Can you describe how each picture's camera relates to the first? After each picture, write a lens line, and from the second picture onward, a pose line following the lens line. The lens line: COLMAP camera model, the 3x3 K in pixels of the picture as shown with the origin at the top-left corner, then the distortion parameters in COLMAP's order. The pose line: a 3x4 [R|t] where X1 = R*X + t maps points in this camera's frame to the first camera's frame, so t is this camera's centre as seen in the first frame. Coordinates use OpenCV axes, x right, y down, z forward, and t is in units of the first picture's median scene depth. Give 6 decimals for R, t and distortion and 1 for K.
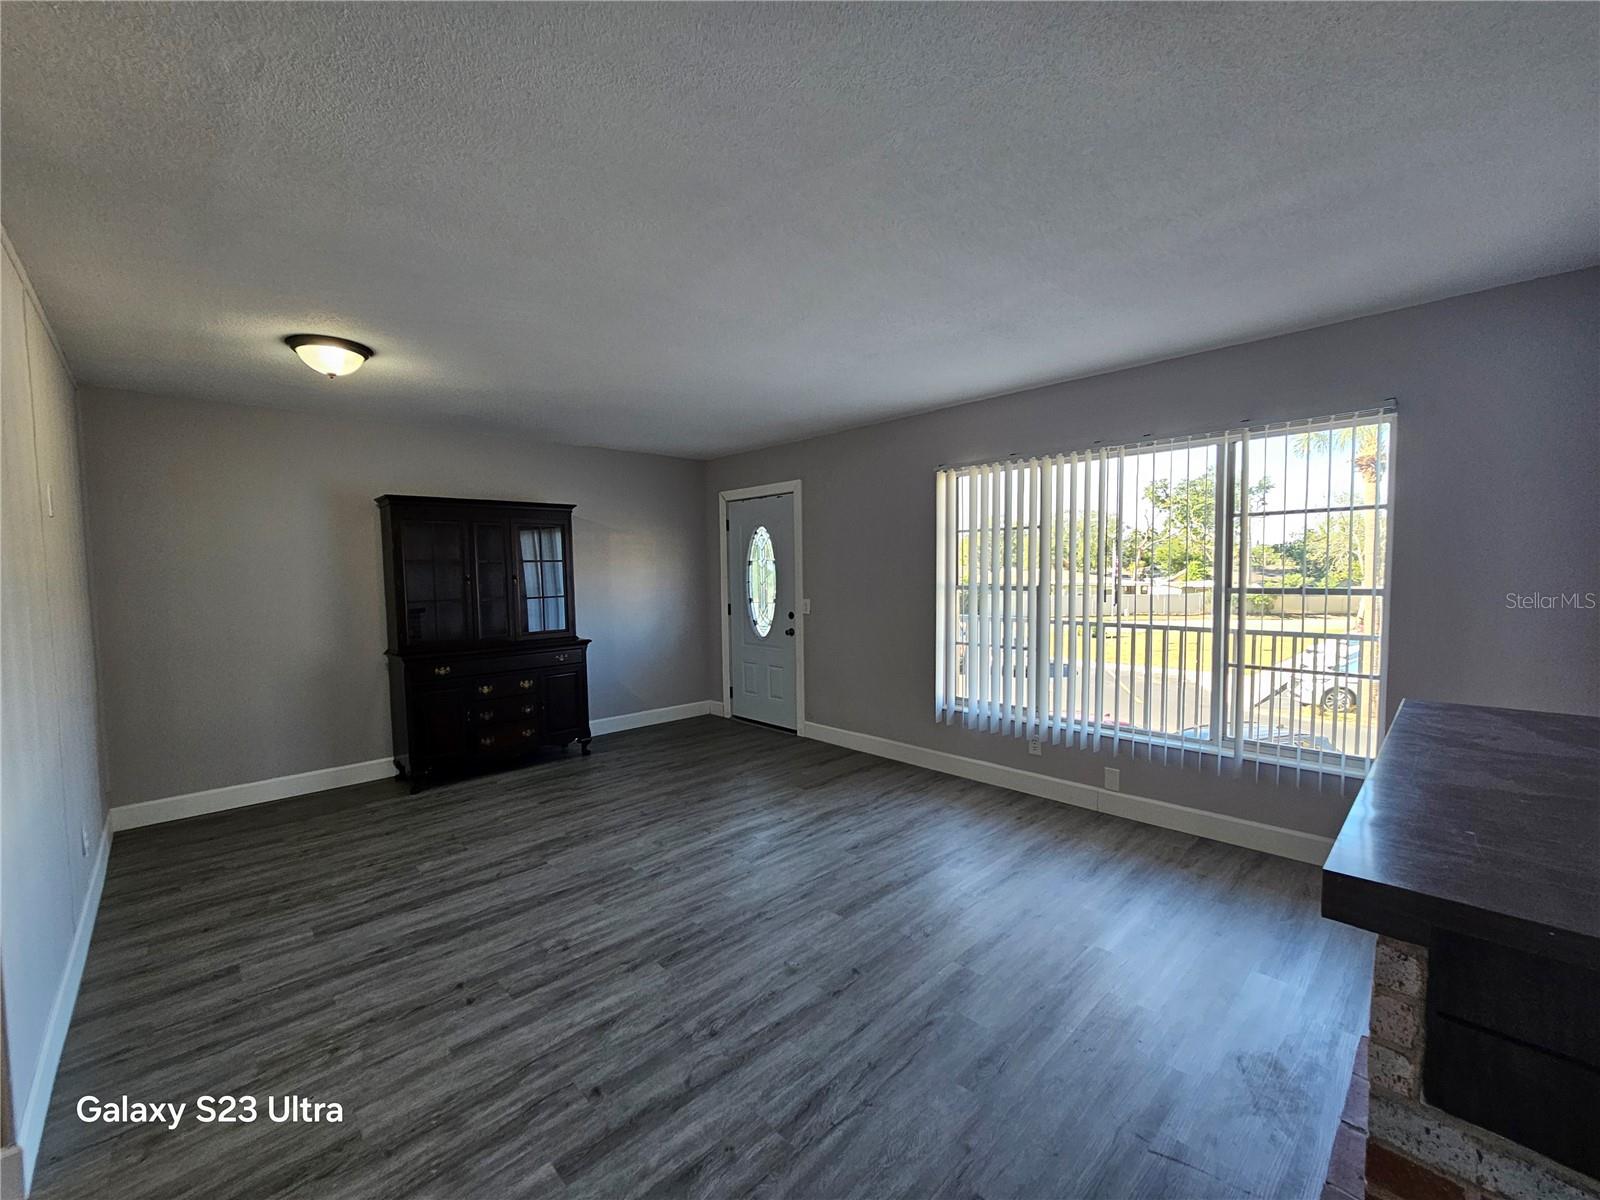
lens RADIAL K [[656.3, 0, 804.8], [0, 656.3, 596.8], [0, 0, 1]] dist [-0.001763, 0.000105]
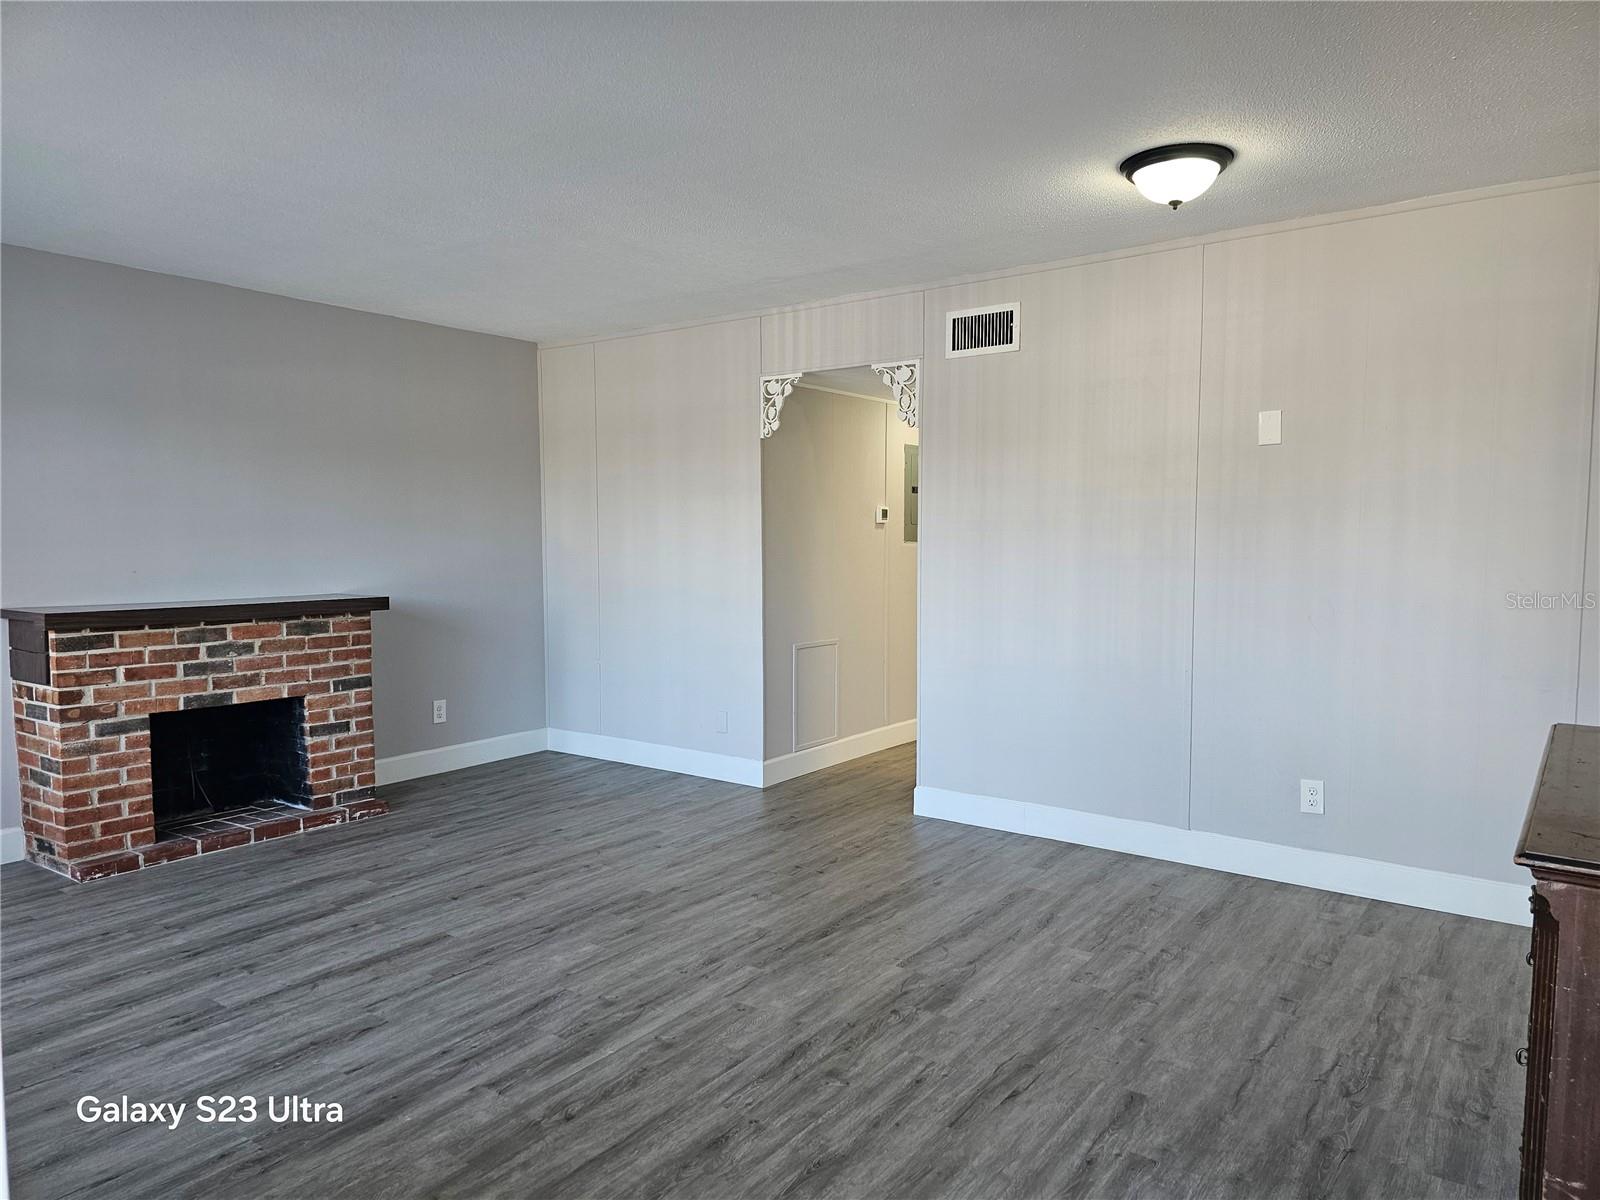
lens RADIAL K [[1073.3, 0, 805.1], [0, 1073.3, 601.3], [0, 0, 1]] dist [0.066280, -0.060604]
pose [[-0.985990, 0.025642, -0.164822, -0.135097], [0.007871, 0.994165, 0.107582, -0.051272], [0.166619, 0.104777, -0.980439, 1.854862]]
